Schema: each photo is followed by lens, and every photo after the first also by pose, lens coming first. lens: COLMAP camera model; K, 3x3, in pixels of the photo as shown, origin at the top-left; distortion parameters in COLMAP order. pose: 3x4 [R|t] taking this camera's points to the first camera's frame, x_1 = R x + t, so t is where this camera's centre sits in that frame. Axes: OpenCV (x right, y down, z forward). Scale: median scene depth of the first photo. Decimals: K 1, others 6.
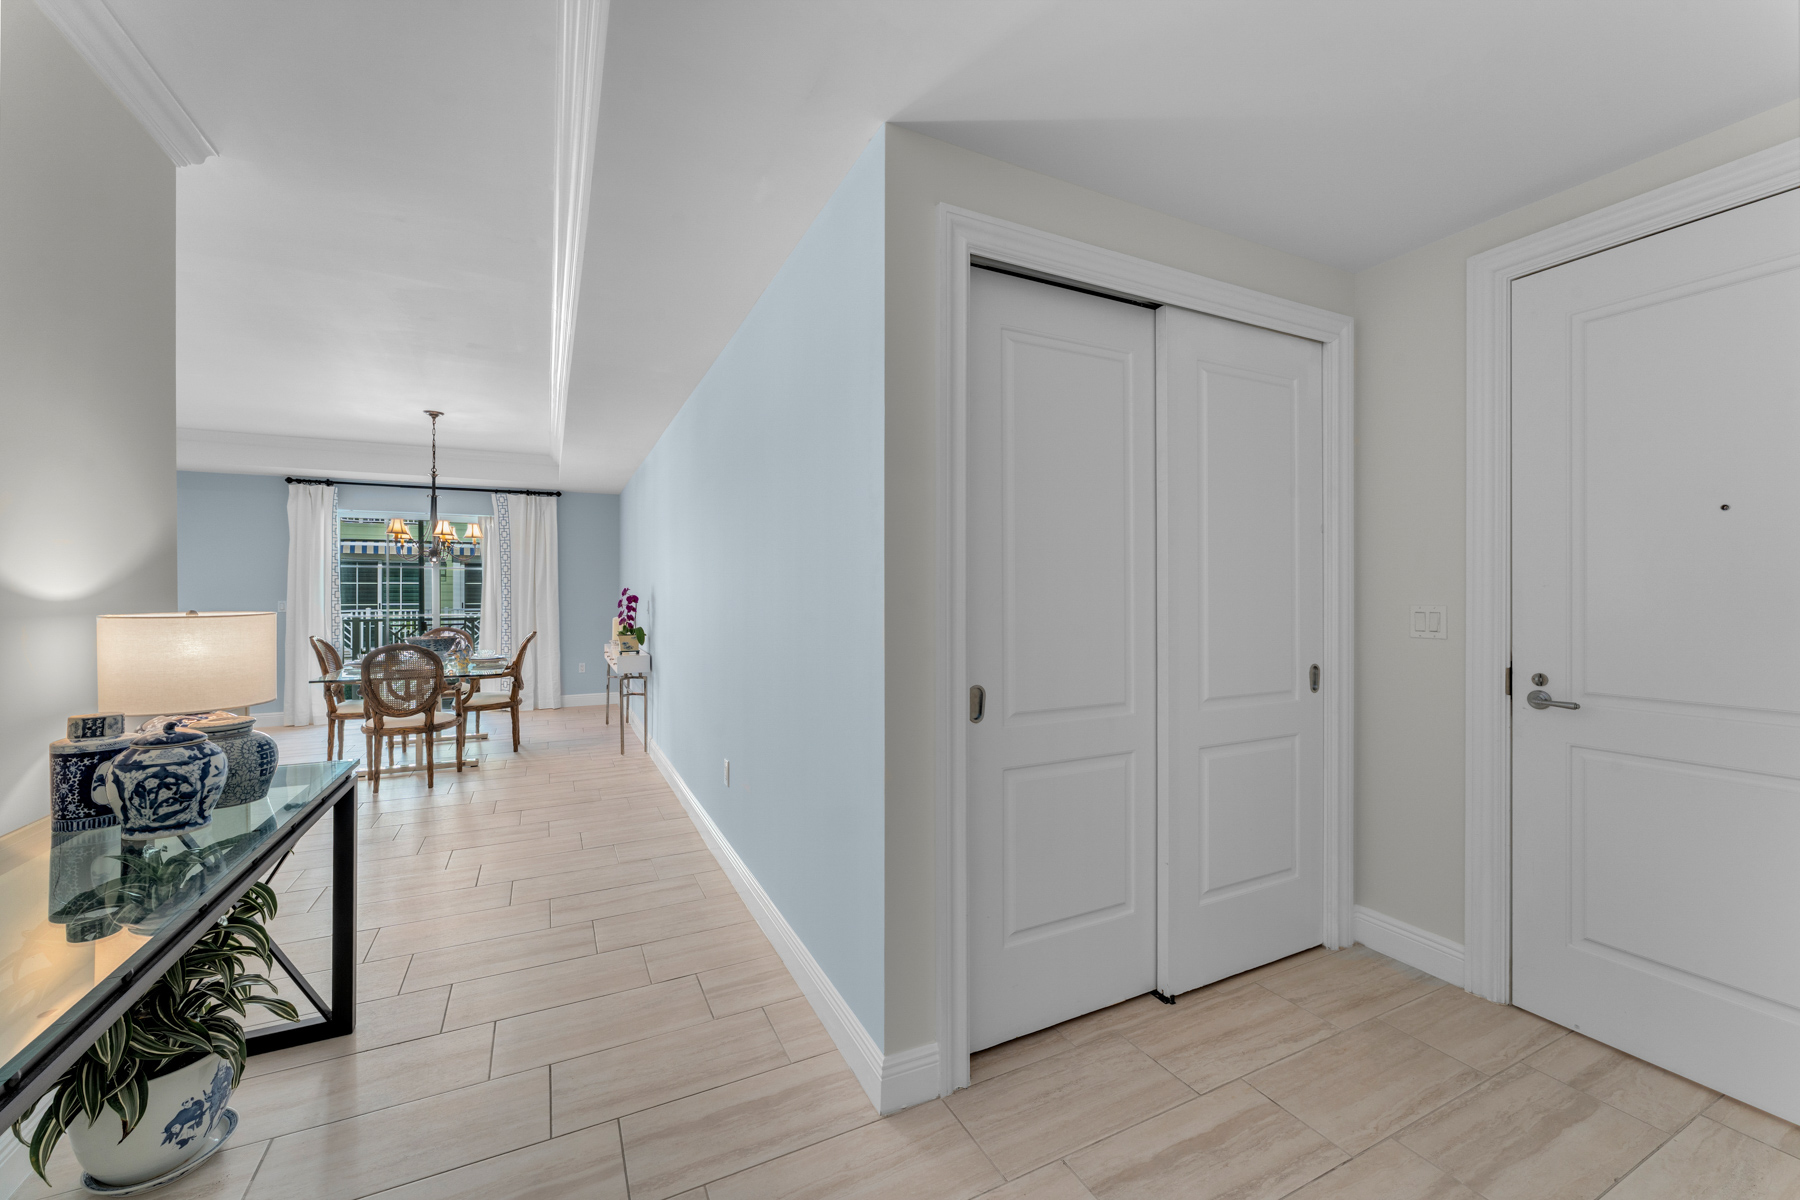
lens RADIAL K [[720.0, 0, 902.6], [0, 720.0, 587.9], [0, 0, 1]] dist [0.003657, -0.000419]
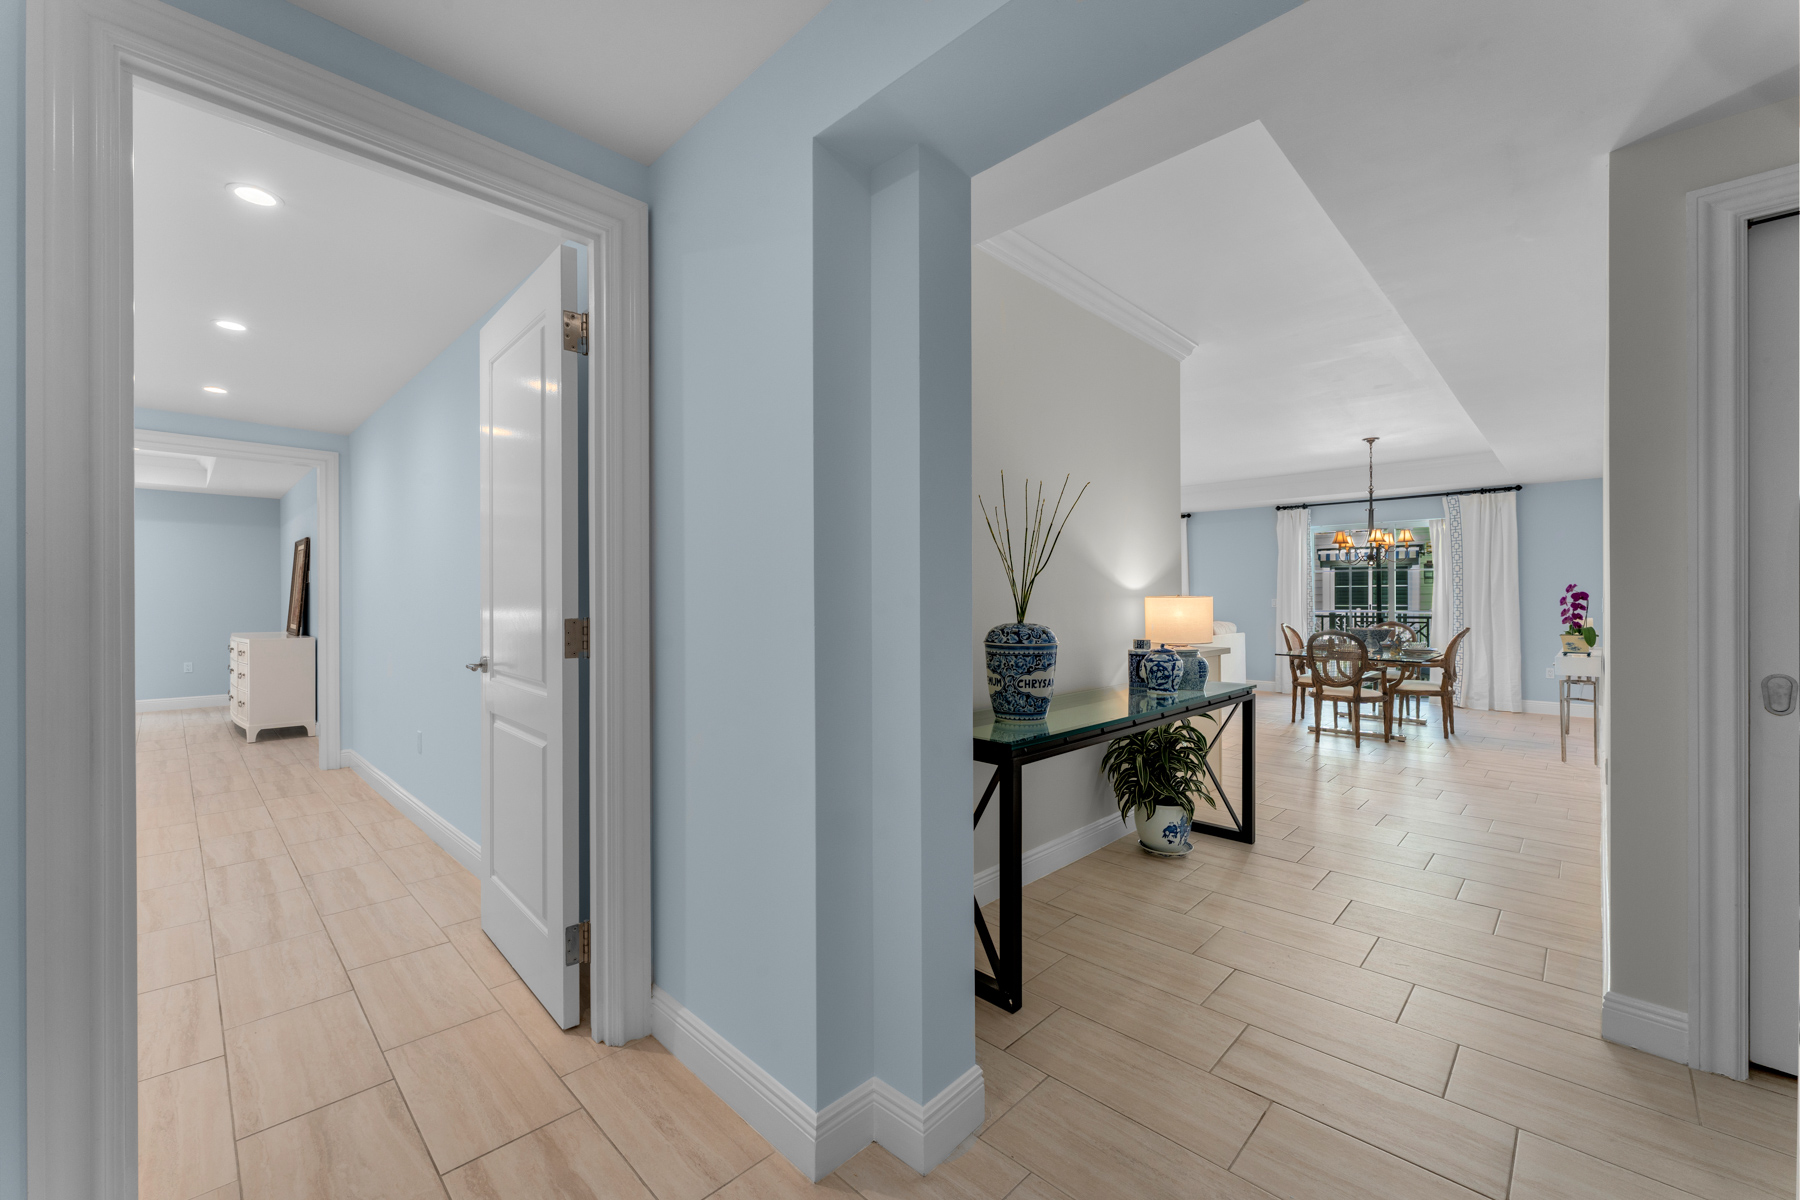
lens RADIAL K [[715.9, 0, 869.1], [0, 715.9, 598.1], [0, 0, 1]] dist [0.000545, -0.013077]
pose [[0.300787, -0.000090, -0.953691, 0.218784], [0.006806, 0.999975, 0.002052, 0.010498], [0.953667, -0.007108, 0.300780, -0.139117]]
